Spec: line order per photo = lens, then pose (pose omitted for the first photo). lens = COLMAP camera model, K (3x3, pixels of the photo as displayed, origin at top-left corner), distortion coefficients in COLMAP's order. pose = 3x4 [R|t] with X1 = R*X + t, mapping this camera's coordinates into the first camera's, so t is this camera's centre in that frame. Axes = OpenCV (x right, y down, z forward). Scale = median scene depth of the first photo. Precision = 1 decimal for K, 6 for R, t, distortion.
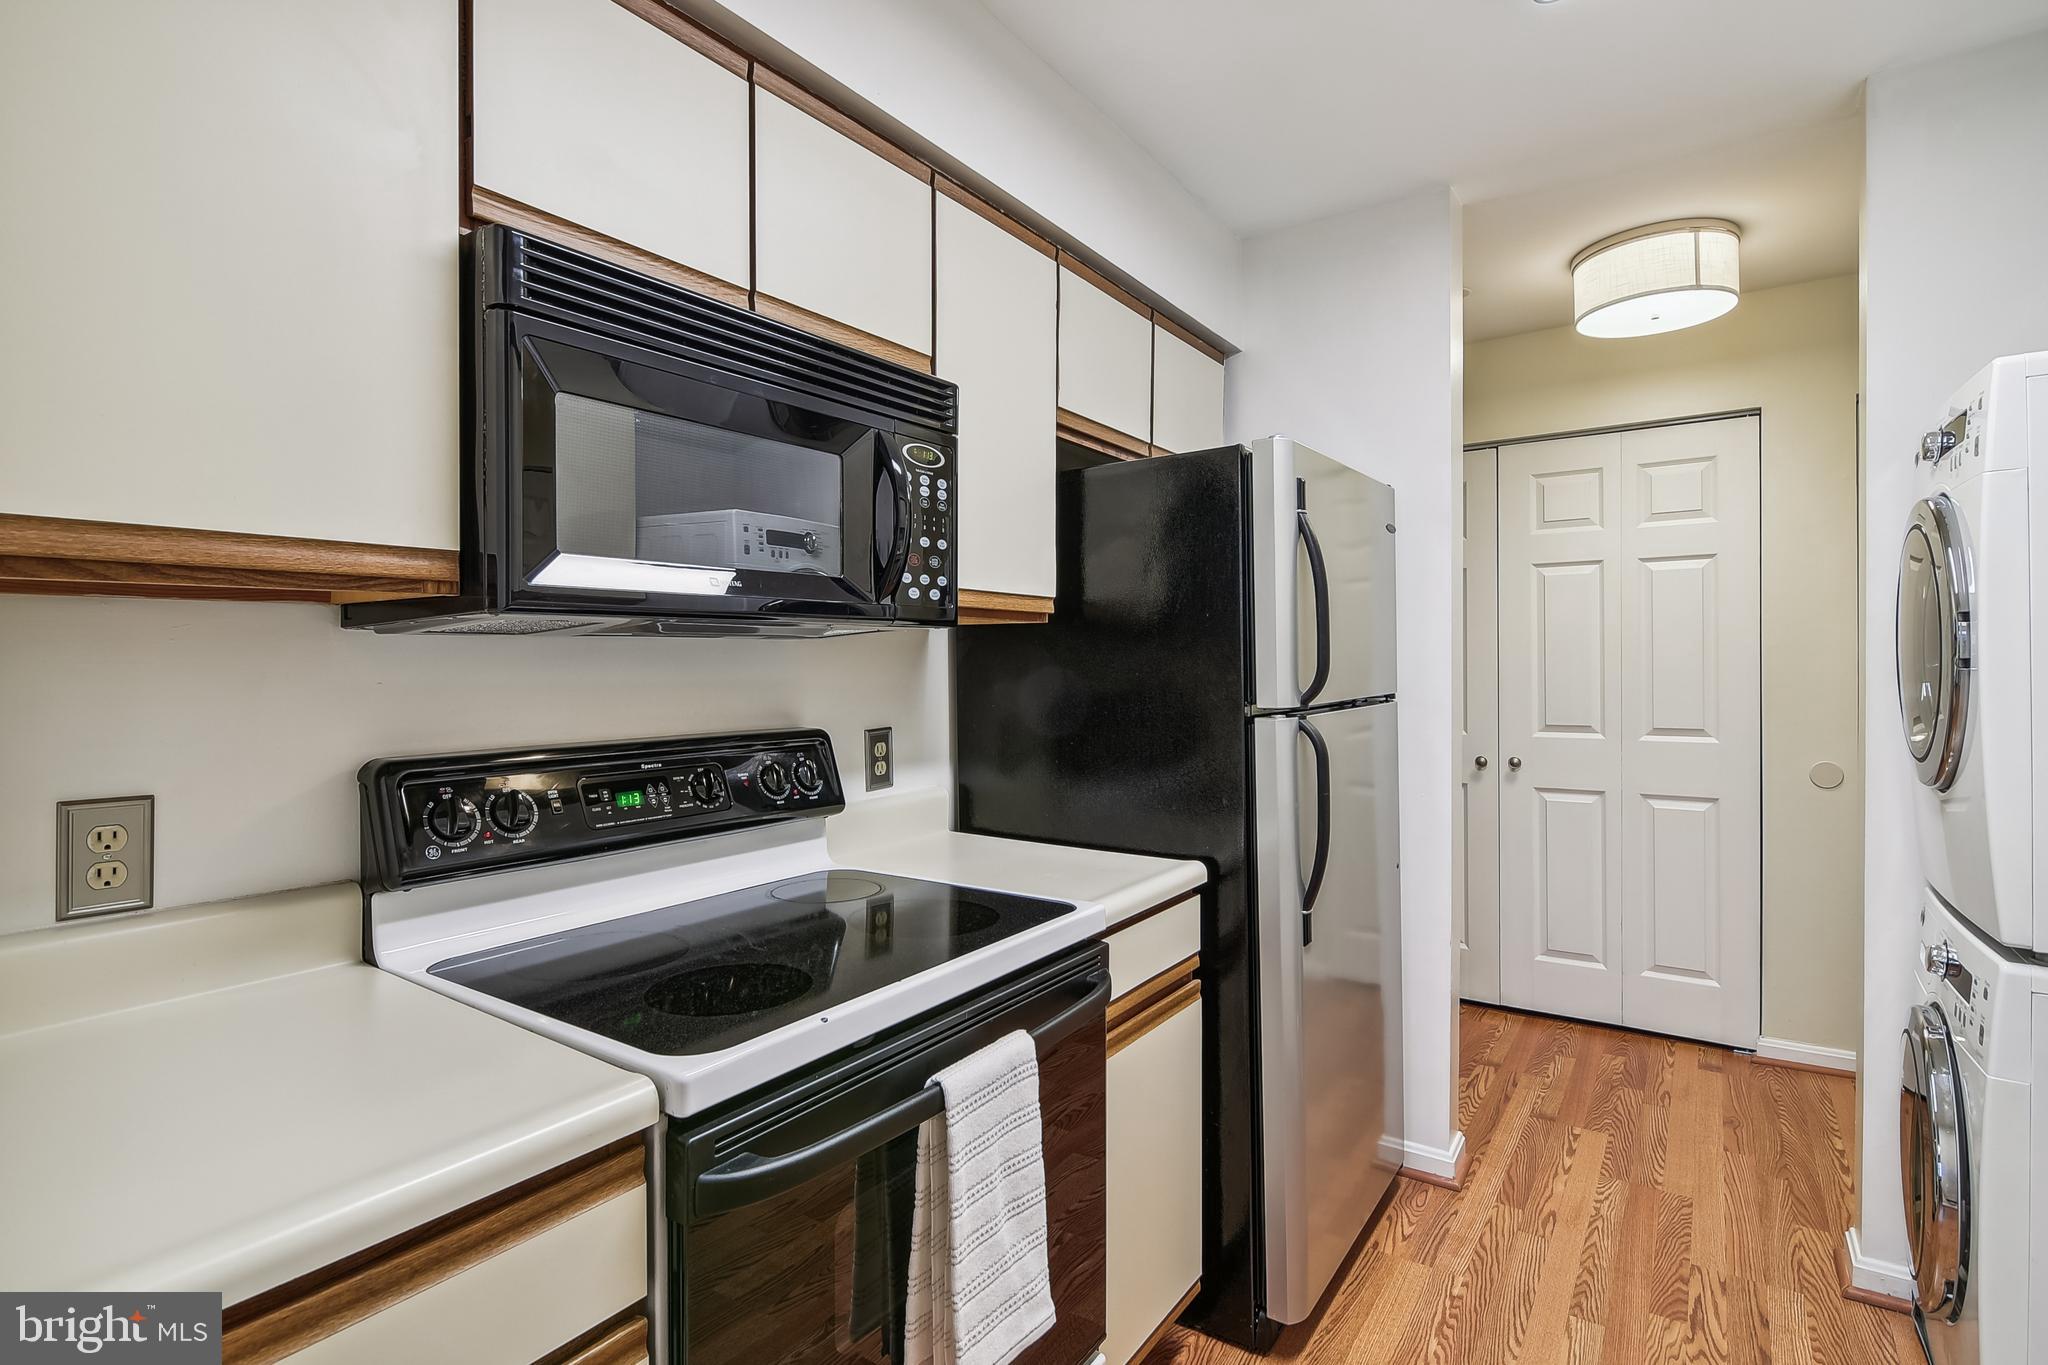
lens RADIAL K [[997.5, 0, 1004.4], [0, 997.5, 671.6], [0, 0, 1]] dist [0.012809, -0.012762]
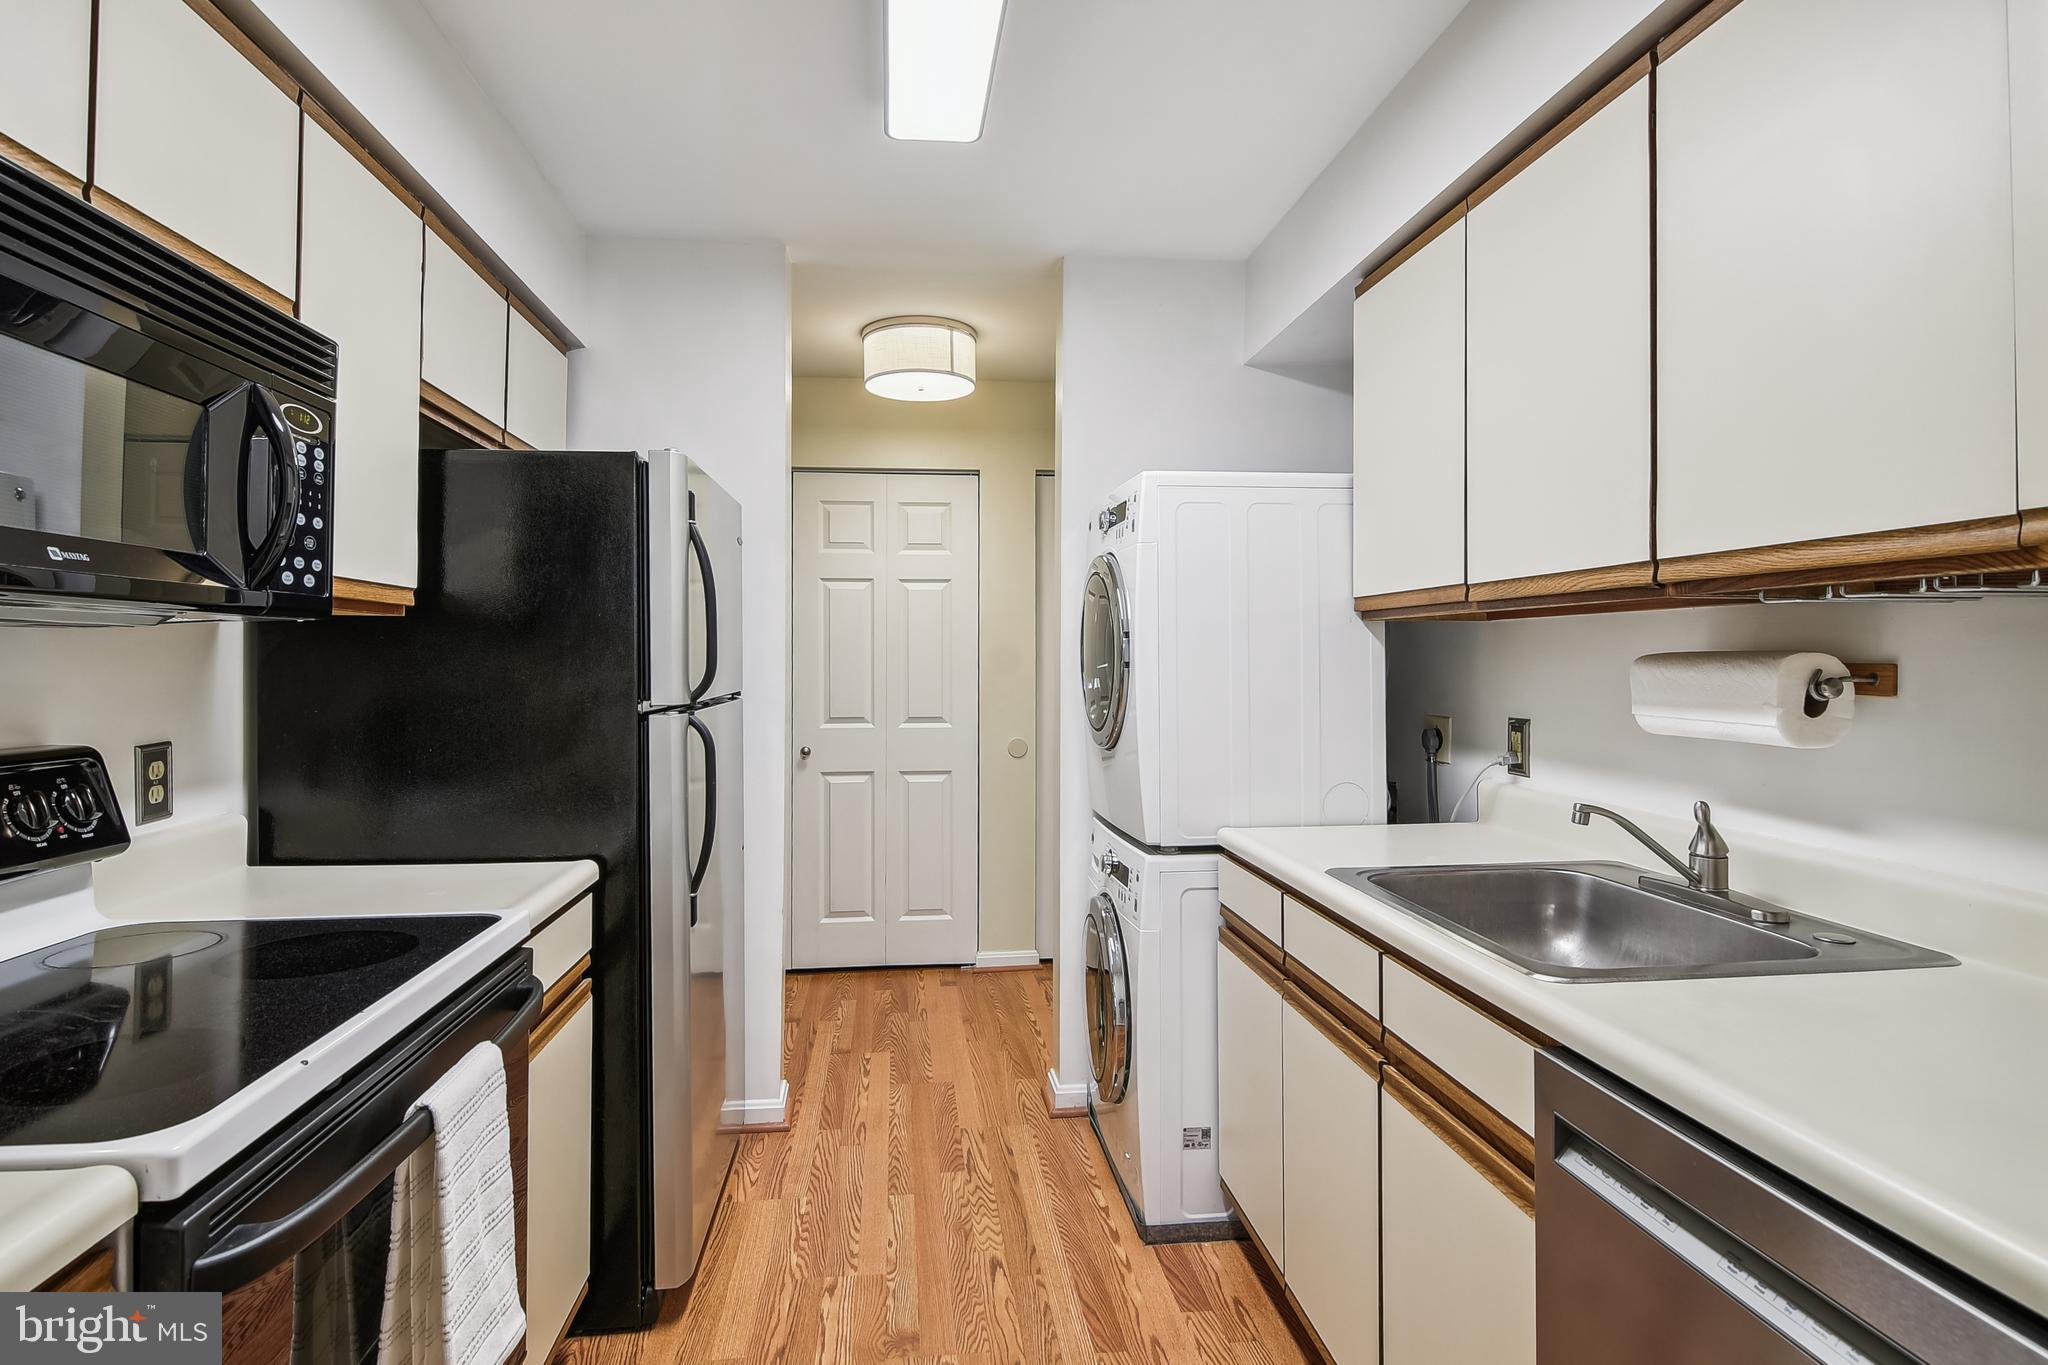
lens RADIAL K [[1019.6, 0, 1007.7], [0, 1019.6, 660.8], [0, 0, 1]] dist [0.017336, -0.016469]
pose [[0.753163, 0.006061, 0.657806, -0.161080], [0.001621, 0.999937, -0.011069, 0.002095], [-0.657832, 0.009403, 0.753106, -0.049773]]
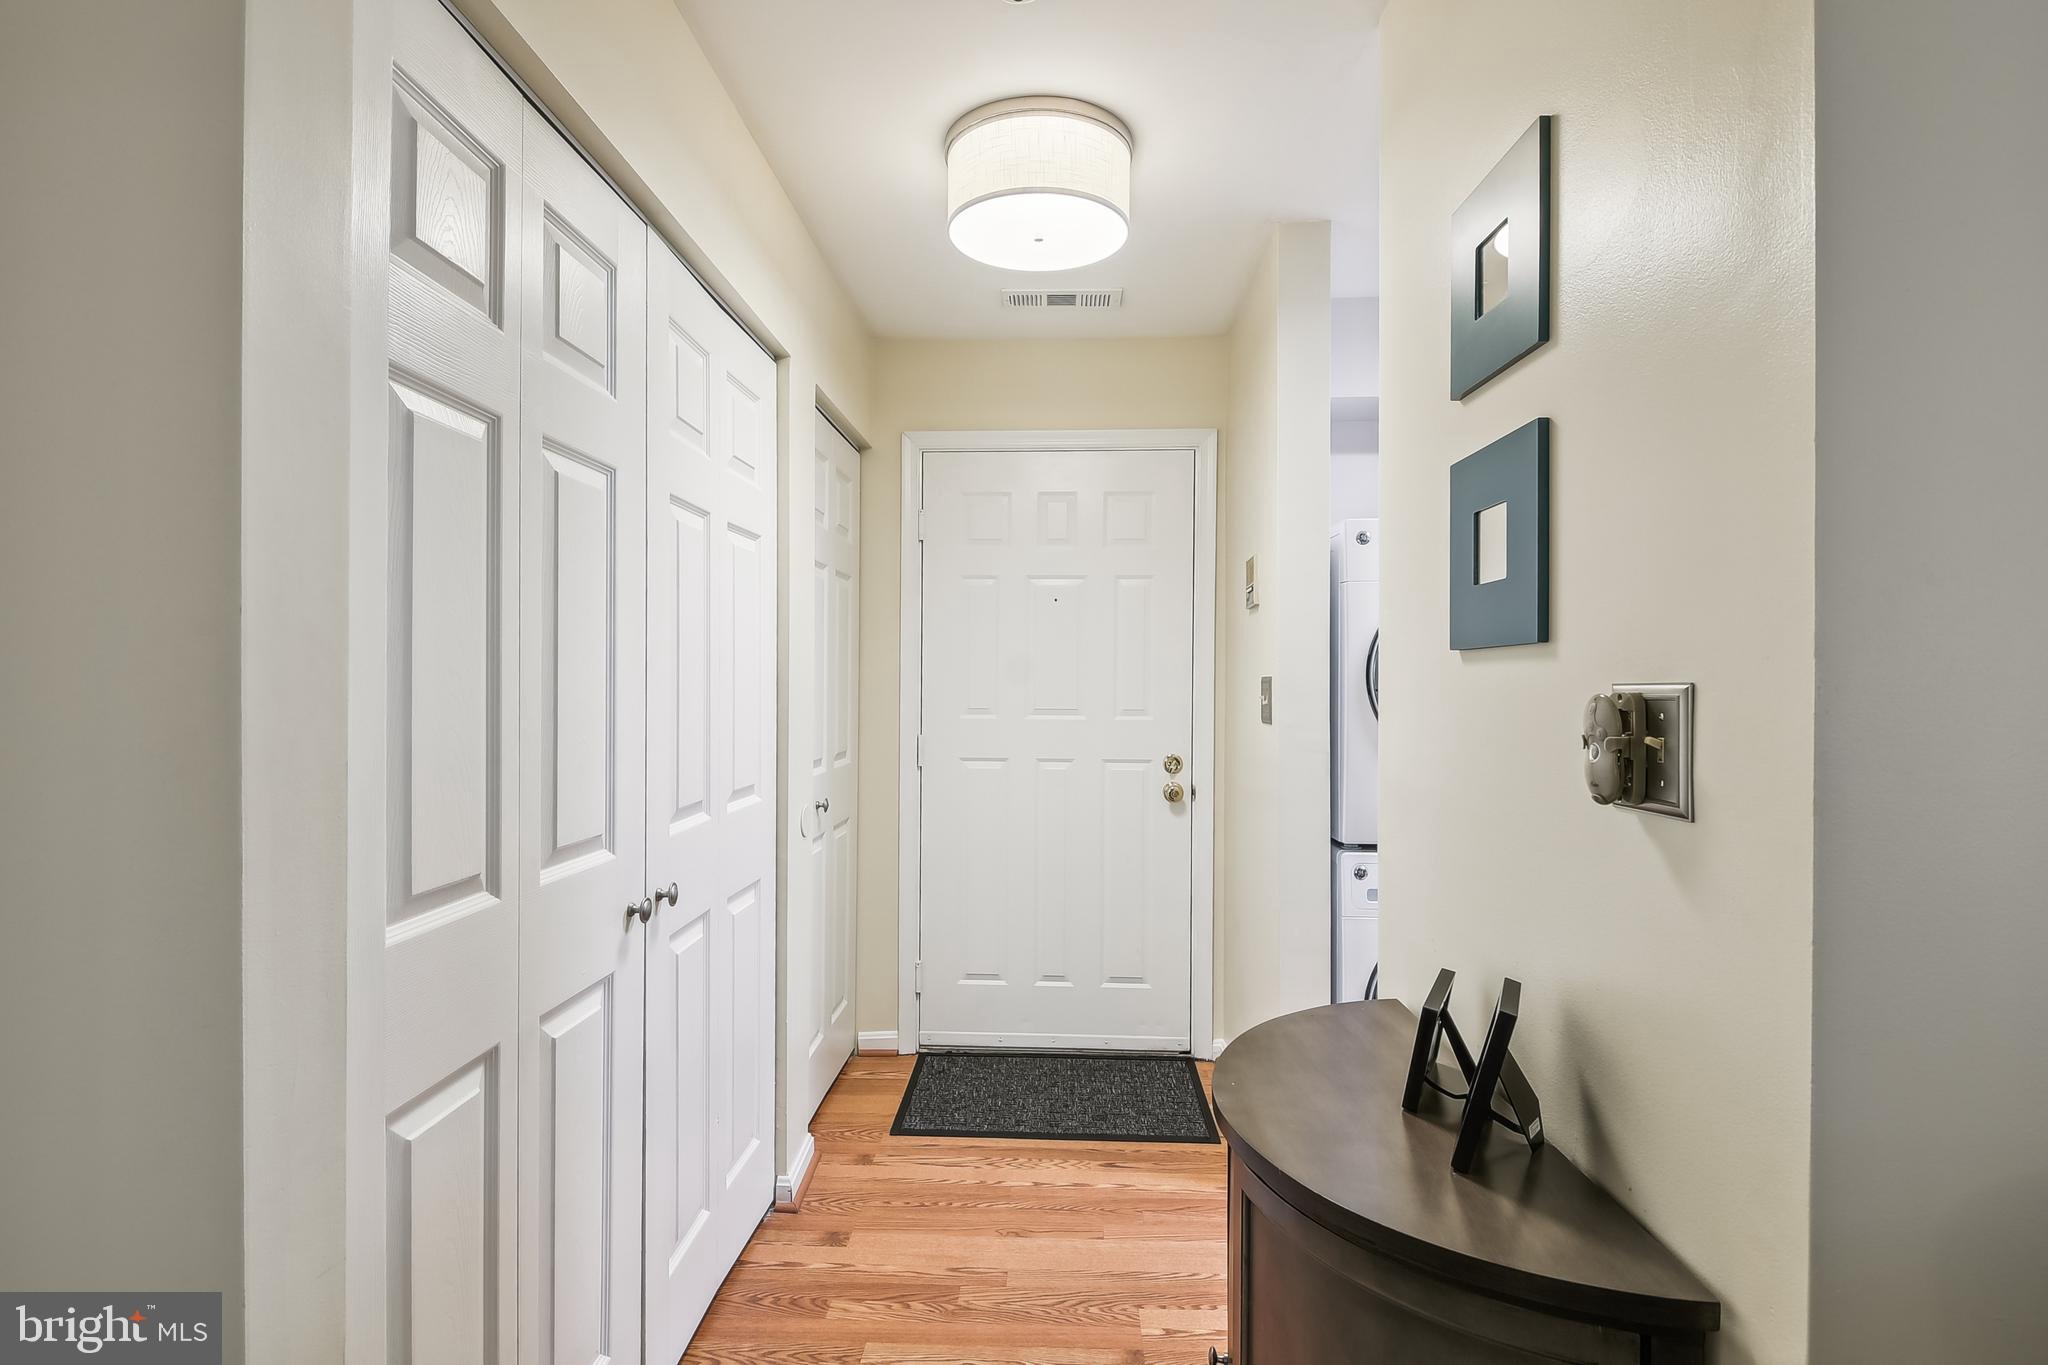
lens RADIAL K [[1006.7, 0, 1014.8], [0, 1006.7, 658.7], [0, 0, 1]] dist [0.012144, -0.012209]
pose [[-0.536468, 0.018683, 0.843714, -0.035540], [0.003187, 0.999793, -0.020113, -0.050506], [-0.843915, -0.008101, -0.536416, 2.299775]]
